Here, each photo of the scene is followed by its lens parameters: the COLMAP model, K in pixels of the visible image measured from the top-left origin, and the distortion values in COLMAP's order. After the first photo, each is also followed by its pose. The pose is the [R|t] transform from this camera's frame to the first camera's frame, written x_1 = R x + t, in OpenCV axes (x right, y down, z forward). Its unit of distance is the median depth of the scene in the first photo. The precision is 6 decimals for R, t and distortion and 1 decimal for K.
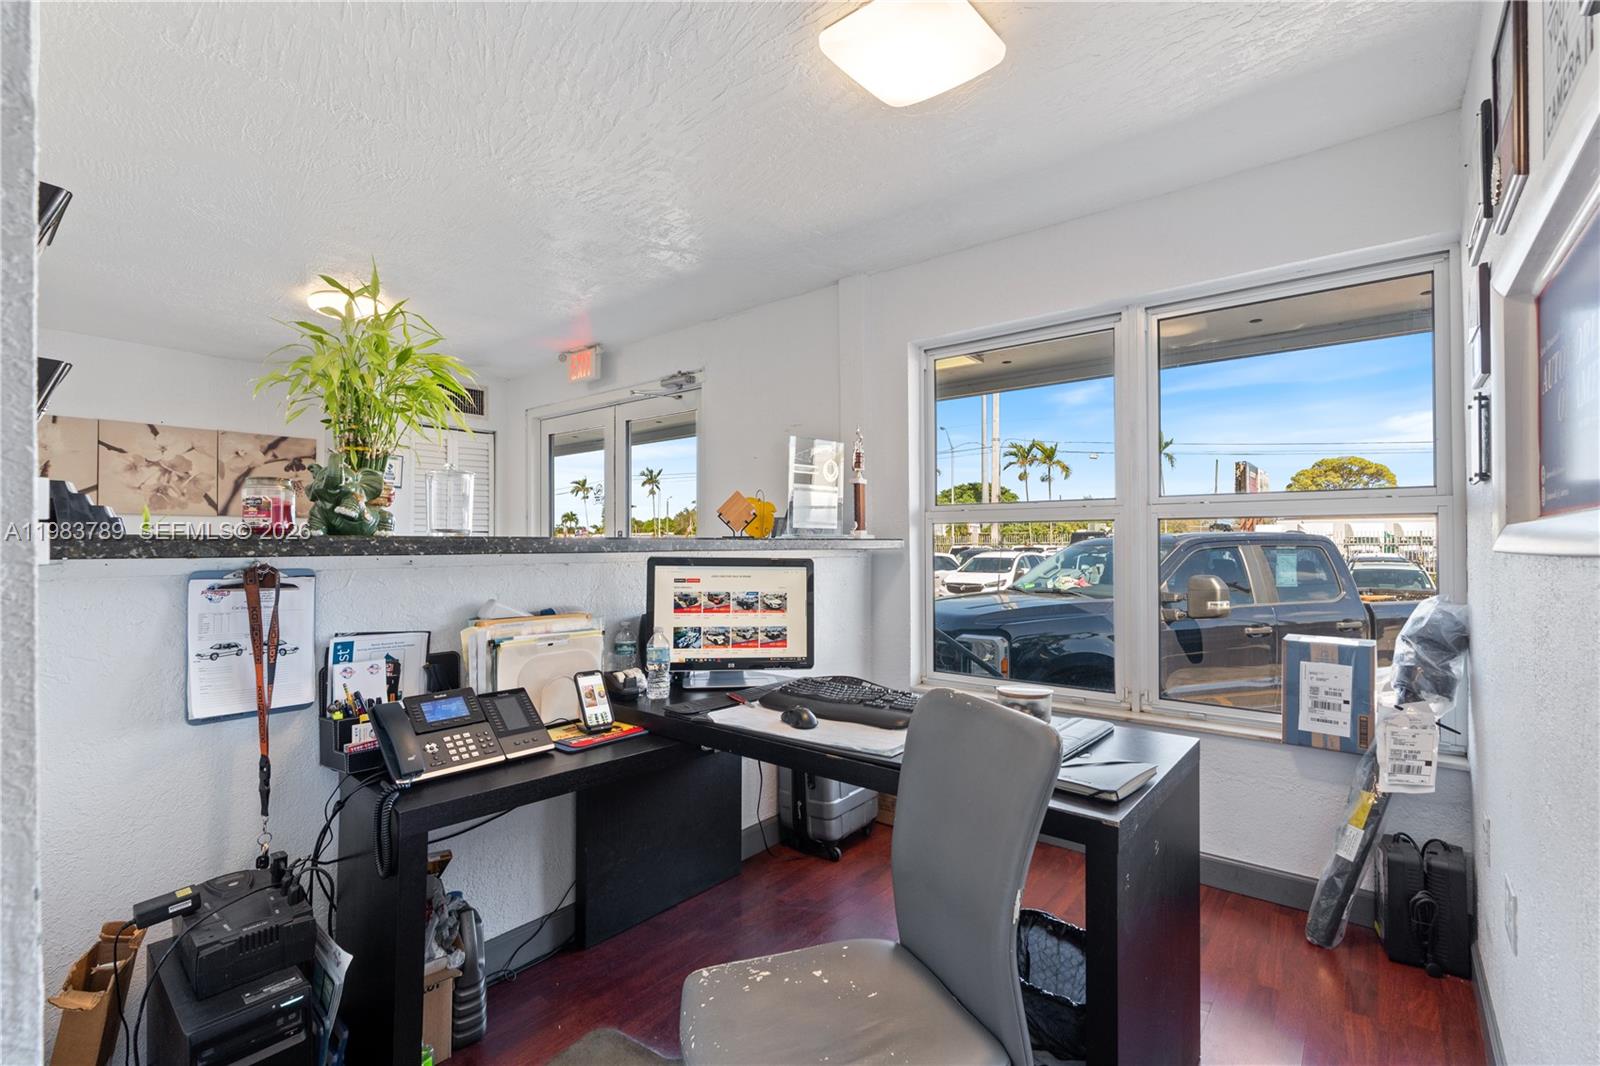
lens RADIAL K [[724.2, 0, 799.6], [0, 724.2, 535.9], [0, 0, 1]] dist [0.000419, 0.000029]
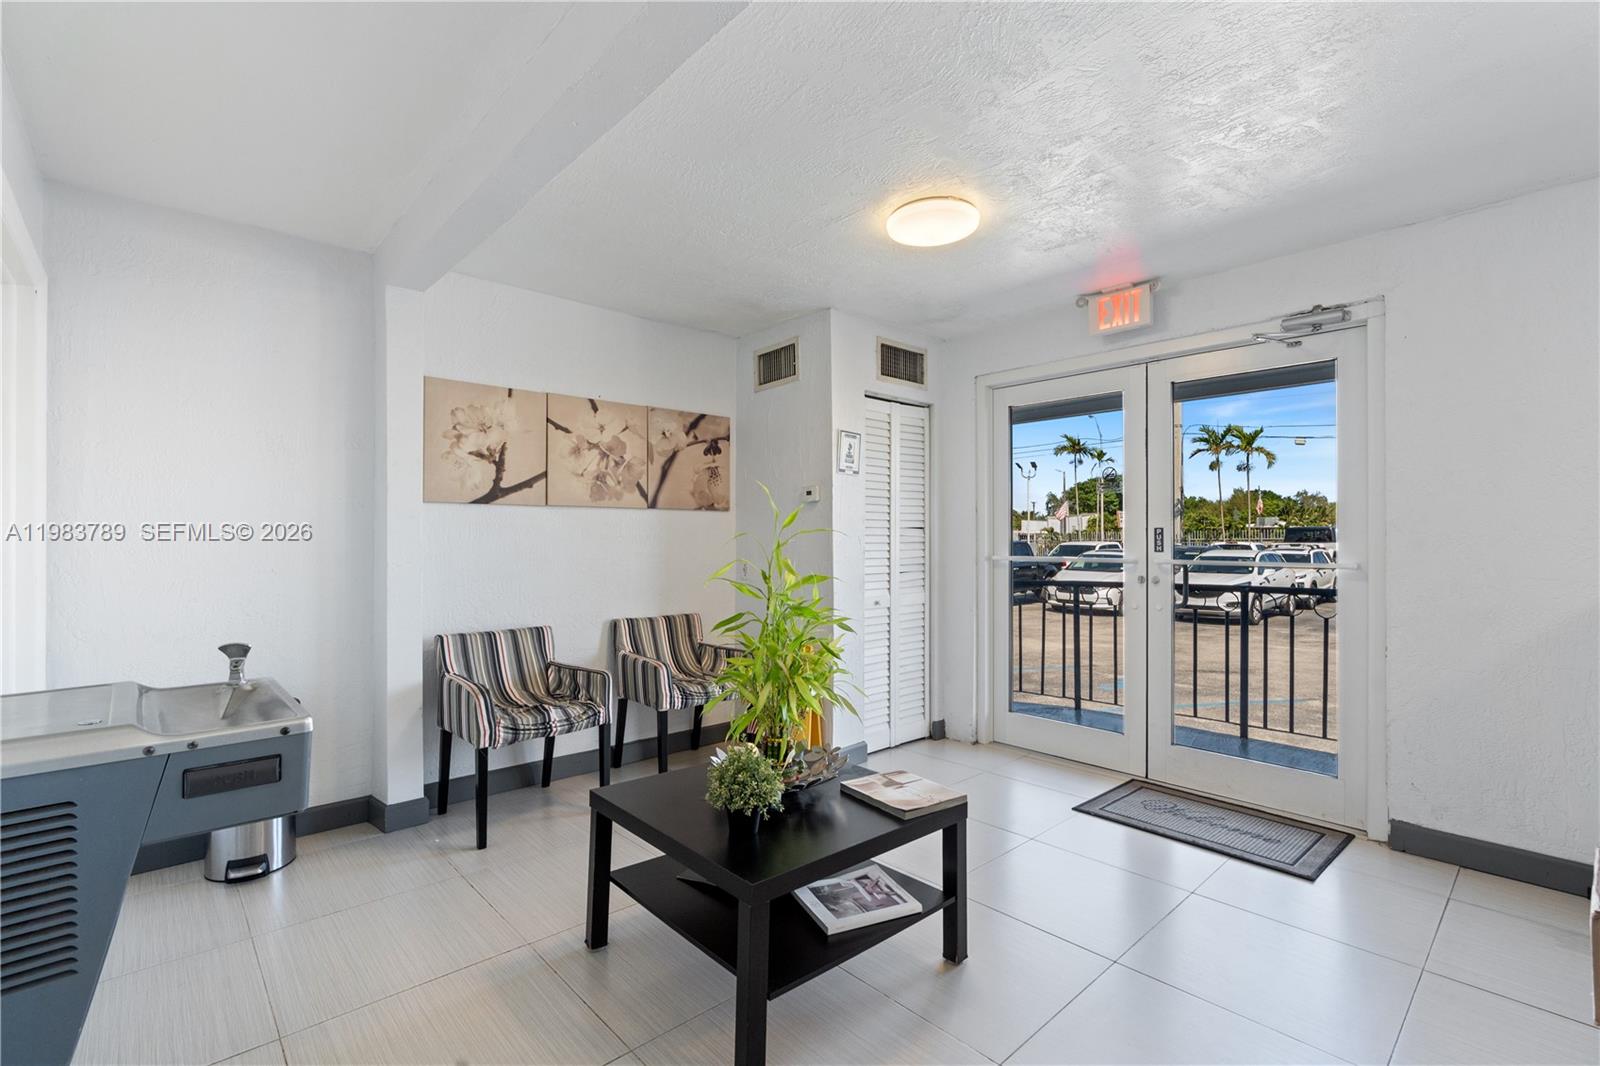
lens RADIAL K [[724.2, 0, 800.7], [0, 724.2, 534.6], [0, 0, 1]] dist [0.000419, 0.000029]
pose [[0.991907, 0.000158, -0.126969, -0.514468], [0.000507, 0.999986, 0.005202, -0.001413], [0.126968, -0.005224, 0.991893, 0.187031]]
